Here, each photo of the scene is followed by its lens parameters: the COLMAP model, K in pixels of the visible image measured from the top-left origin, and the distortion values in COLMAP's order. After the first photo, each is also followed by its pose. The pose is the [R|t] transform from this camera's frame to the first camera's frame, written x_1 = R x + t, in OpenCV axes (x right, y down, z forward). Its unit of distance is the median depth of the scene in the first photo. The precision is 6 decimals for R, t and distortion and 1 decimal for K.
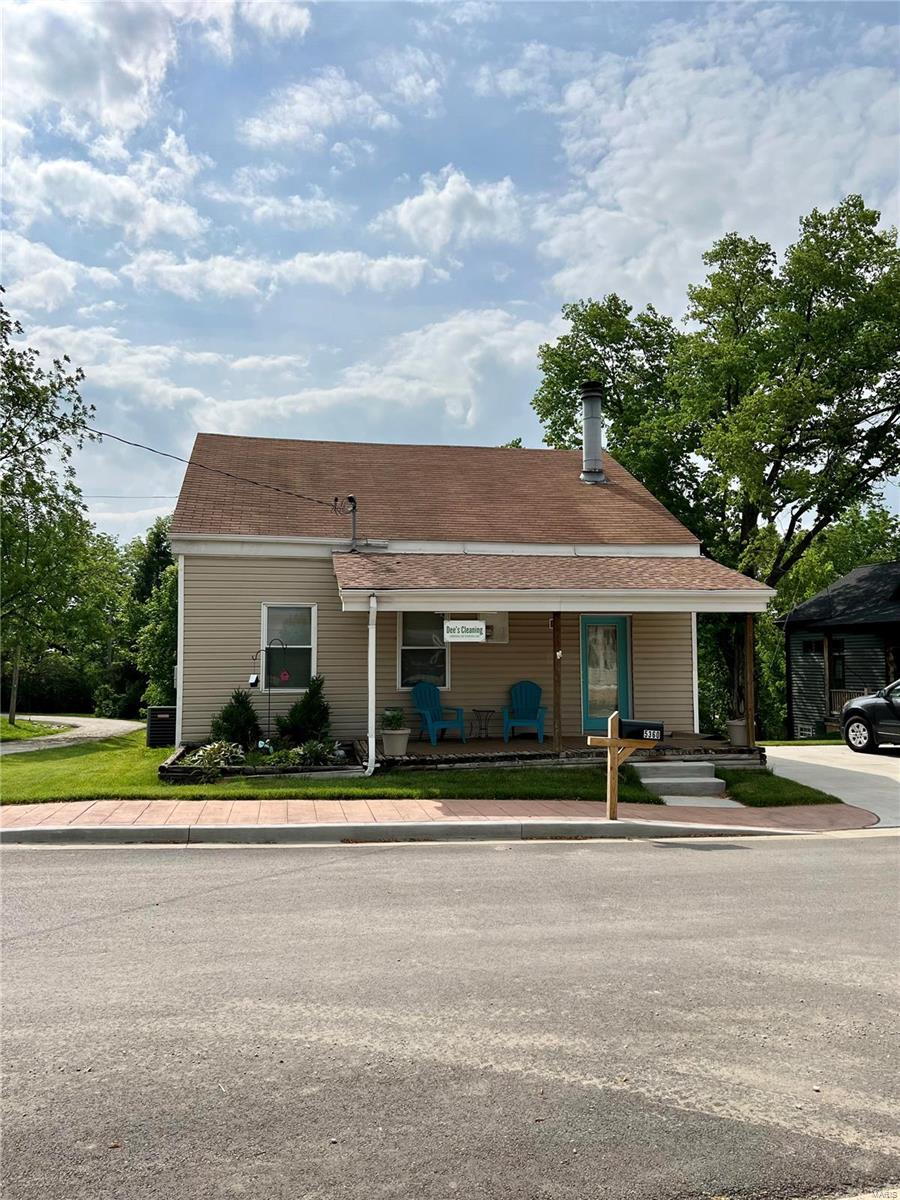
lens RADIAL K [[910.7, 0, 448.1], [0, 910.7, 599.8], [0, 0, 1]] dist [0.001056, 0.004677]
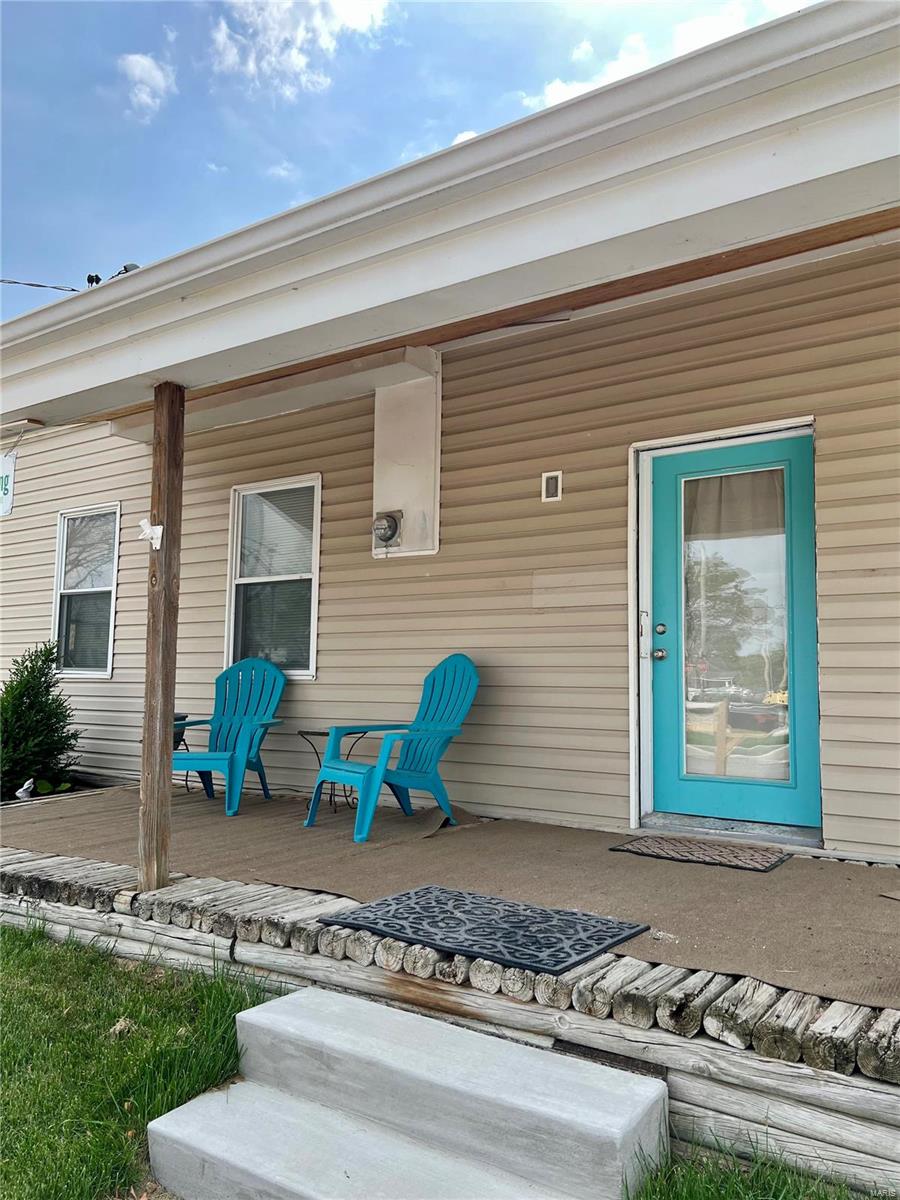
lens RADIAL K [[910.7, 0, 450.7], [0, 910.7, 600.7], [0, 0, 1]] dist [0.001056, 0.004677]
pose [[0.725045, -0.055056, -0.686497, 0.327947], [0.037855, 0.998479, -0.040095, 0.083272], [0.687660, 0.003084, 0.726026, 0.748296]]
